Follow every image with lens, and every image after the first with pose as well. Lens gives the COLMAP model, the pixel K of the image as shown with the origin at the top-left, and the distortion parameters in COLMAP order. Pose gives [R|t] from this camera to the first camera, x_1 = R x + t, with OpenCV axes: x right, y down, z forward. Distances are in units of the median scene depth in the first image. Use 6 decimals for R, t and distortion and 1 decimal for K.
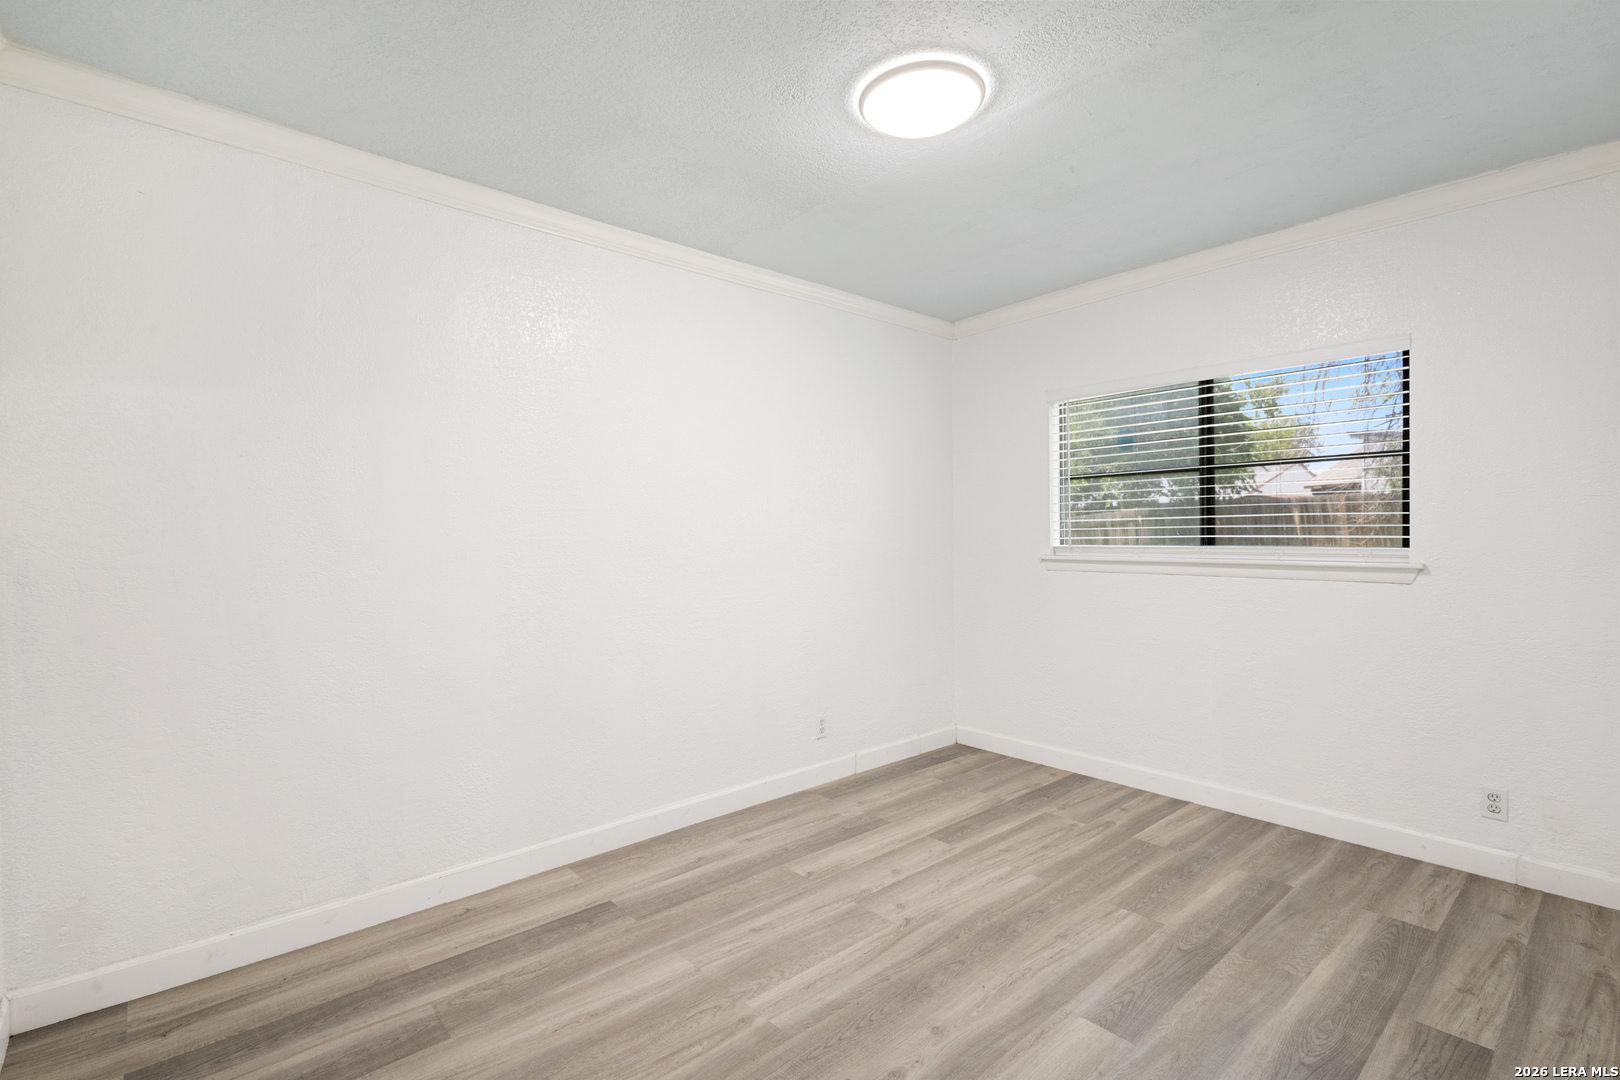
lens RADIAL K [[751.6, 0, 810.0], [0, 751.6, 540.0], [0, 0, 1]] dist [0.001292, 0.000117]
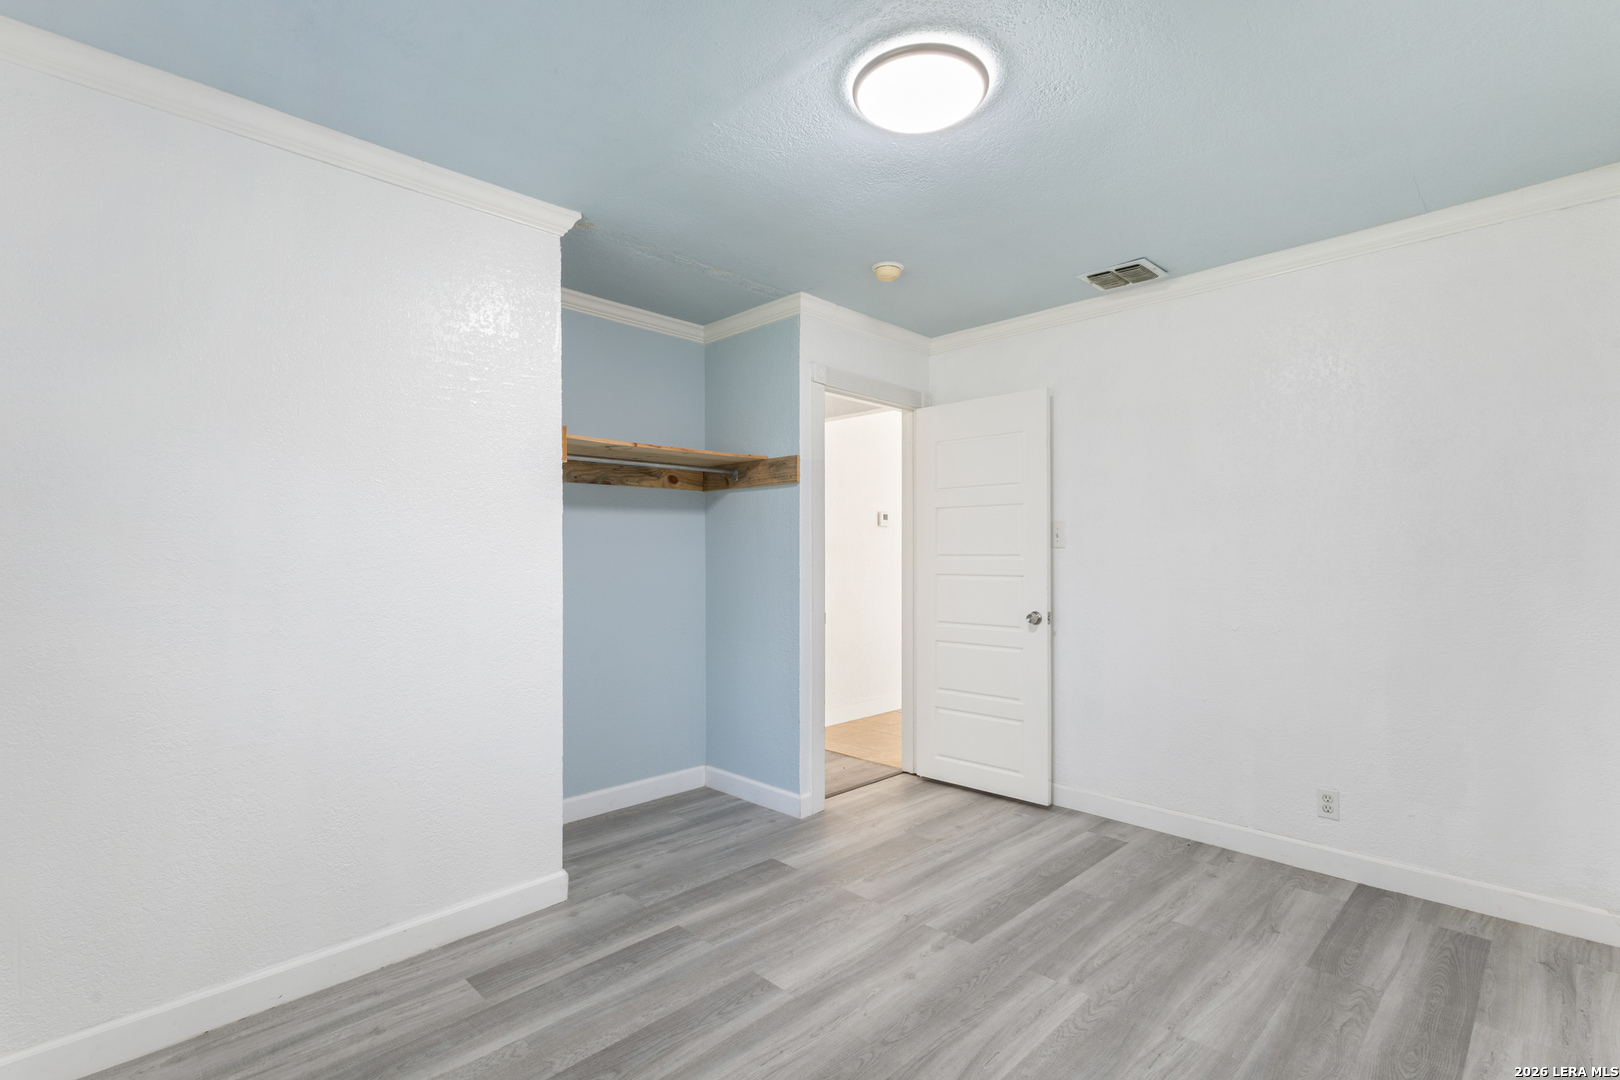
lens RADIAL K [[751.6, 0, 810.0], [0, 751.6, 540.0], [0, 0, 1]] dist [0.001292, 0.000117]
pose [[-0.998439, 0.010517, -0.054863, 0.360357], [0.011108, 0.999883, -0.010475, -0.022993], [0.054746, -0.011068, -0.998439, 2.044023]]
